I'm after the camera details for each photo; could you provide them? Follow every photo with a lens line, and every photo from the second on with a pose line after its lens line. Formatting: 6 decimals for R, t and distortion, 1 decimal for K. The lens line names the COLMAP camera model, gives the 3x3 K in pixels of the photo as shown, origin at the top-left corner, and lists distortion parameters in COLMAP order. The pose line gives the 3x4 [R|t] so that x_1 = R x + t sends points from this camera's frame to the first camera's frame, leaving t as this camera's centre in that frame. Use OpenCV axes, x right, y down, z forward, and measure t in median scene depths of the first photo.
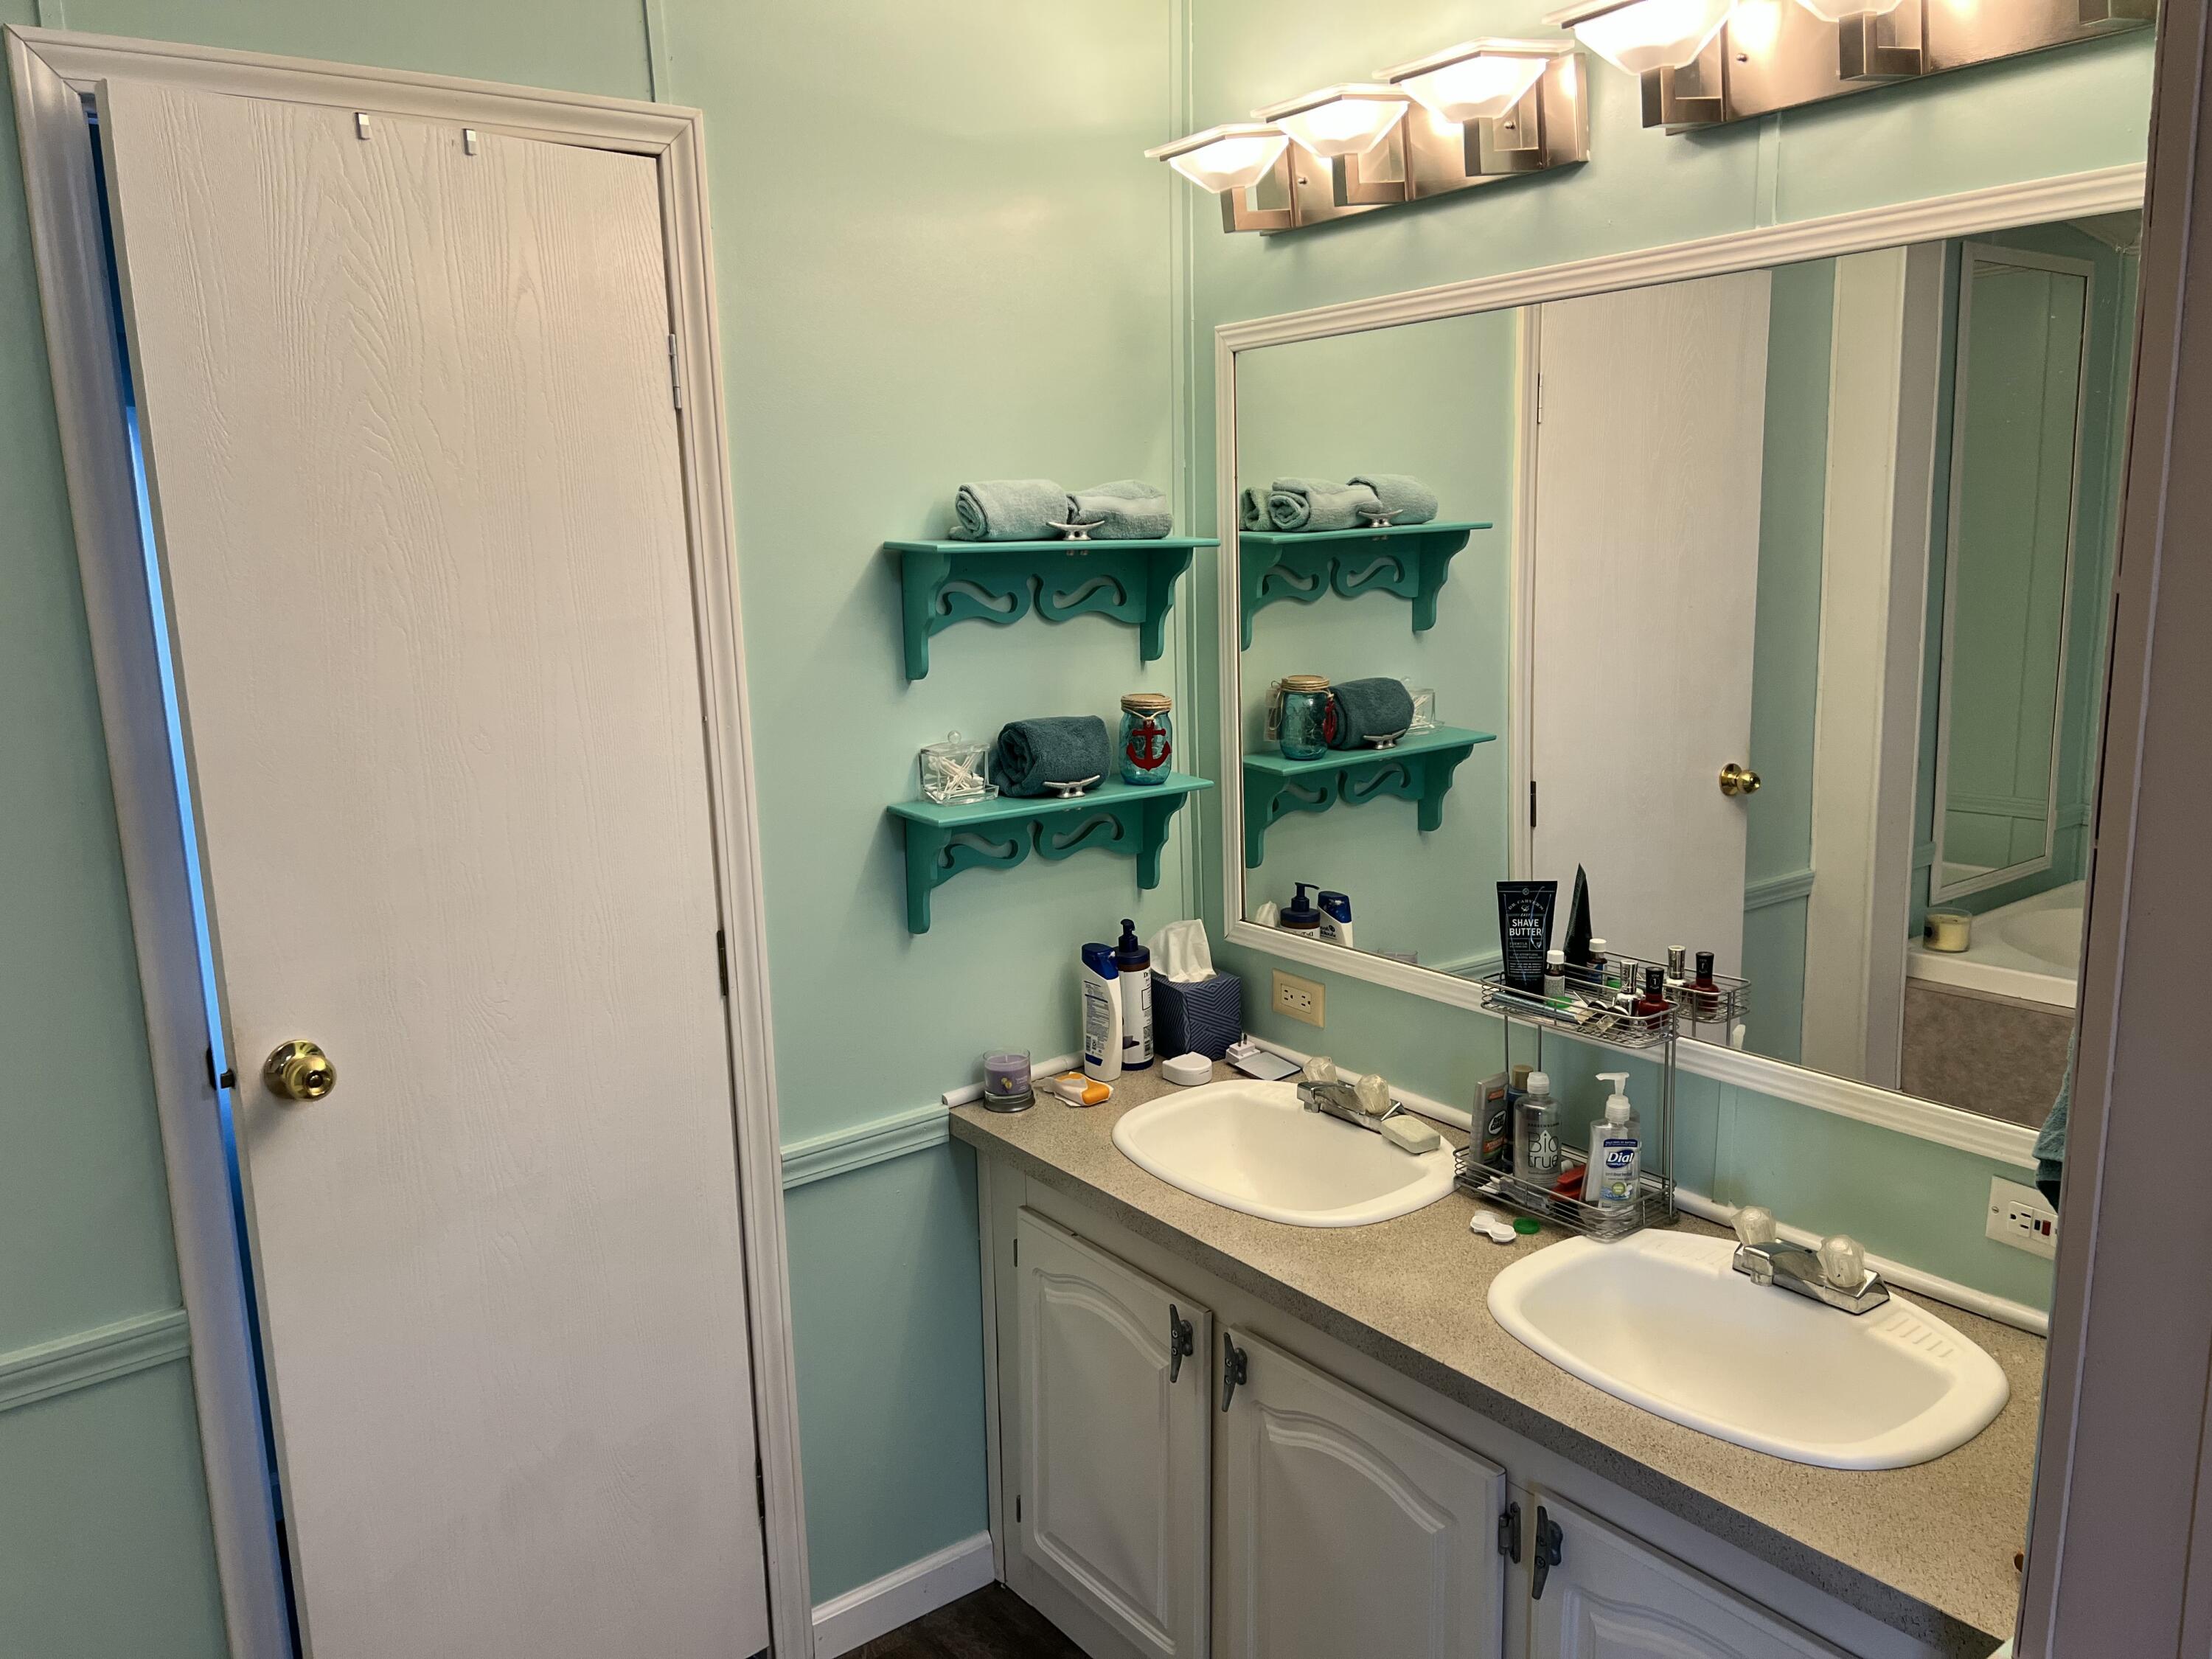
lens RADIAL K [[1654.4, 0, 1105.5], [0, 1654.4, 827.6], [0, 0, 1]] dist [0.054635, -0.053626]
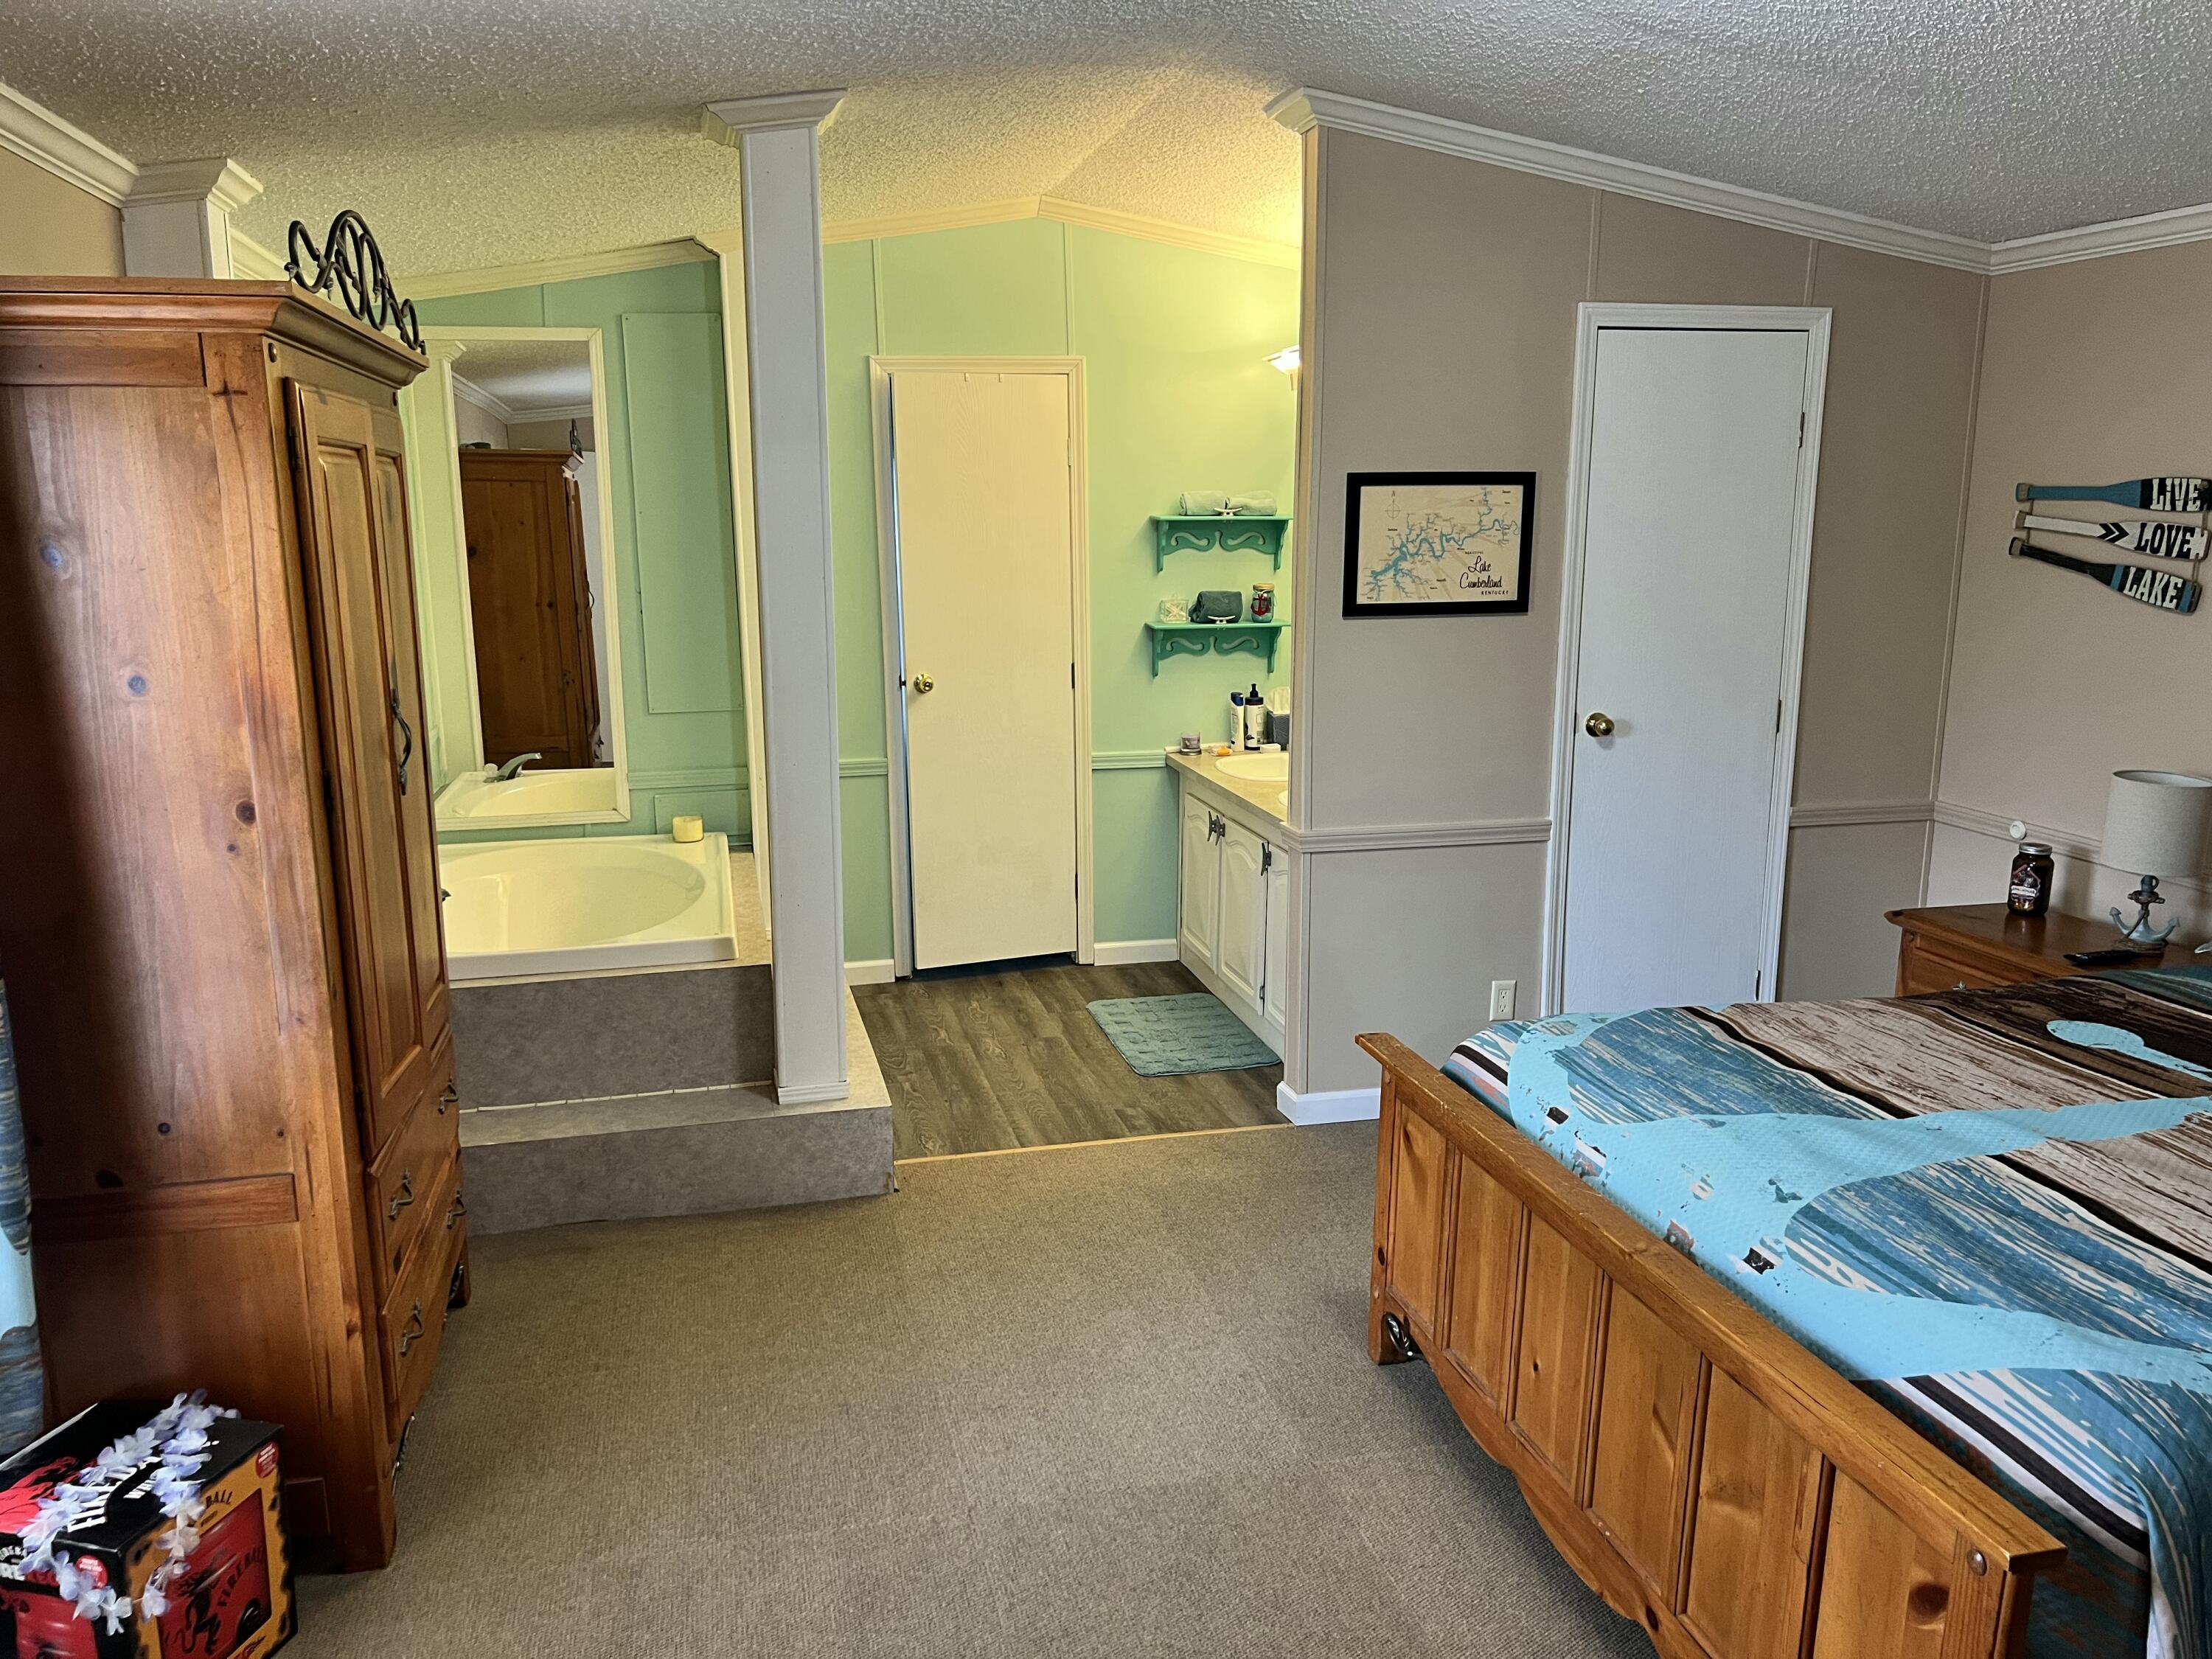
lens RADIAL K [[1654.4, 0, 1116.9], [0, 1654.4, 869.5], [0, 0, 1]] dist [0.054635, -0.053626]
pose [[0.918182, 0.113782, -0.379468, 0.779063], [-0.093743, 0.993066, 0.070942, 0.175741], [0.384909, -0.029565, 0.922481, -1.265961]]
